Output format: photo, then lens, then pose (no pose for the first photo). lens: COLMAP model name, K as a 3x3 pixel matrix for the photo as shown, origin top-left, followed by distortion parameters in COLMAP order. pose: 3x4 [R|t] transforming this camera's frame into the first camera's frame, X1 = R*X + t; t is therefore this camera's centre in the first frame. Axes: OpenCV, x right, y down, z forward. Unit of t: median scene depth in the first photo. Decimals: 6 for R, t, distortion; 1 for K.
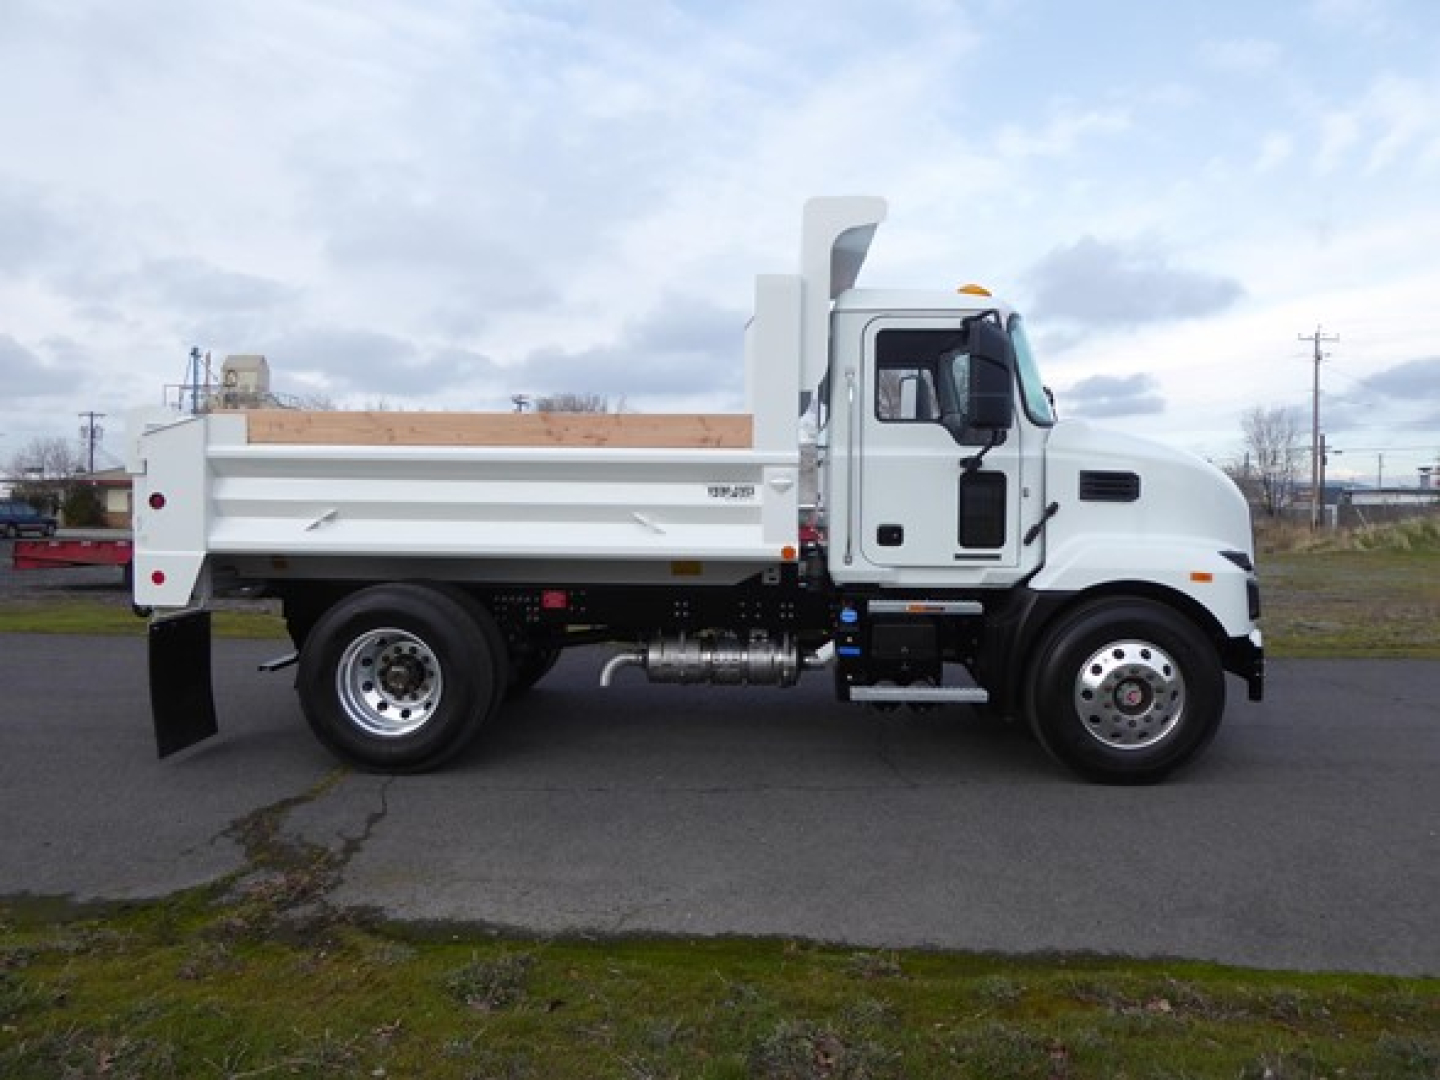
lens RADIAL K [[1045.2, 0, 722.9], [0, 1045.2, 497.0], [0, 0, 1]] dist [-0.001679, 0.001551]
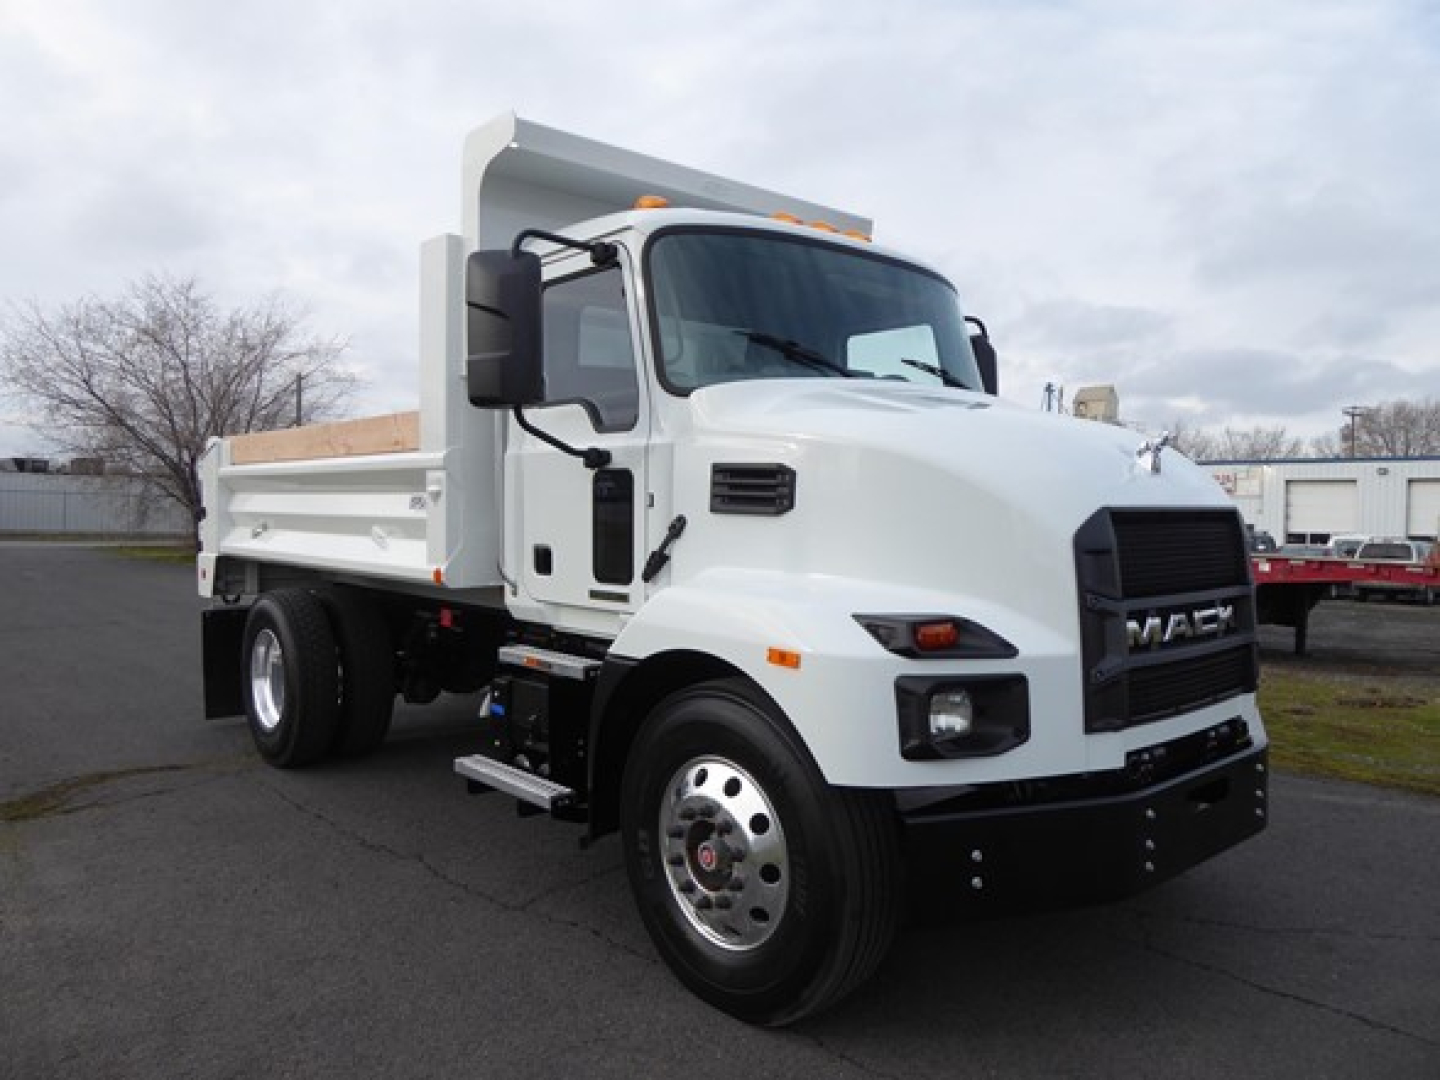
lens RADIAL K [[1034.7, 0, 726.6], [0, 1034.7, 515.0], [0, 0, 1]] dist [-0.019312, 0.003296]
pose [[0.688149, 0.002459, -0.725565, 0.783009], [-0.008621, 0.999951, -0.004787, 0.007377], [0.725518, 0.009549, 0.688137, 0.599586]]
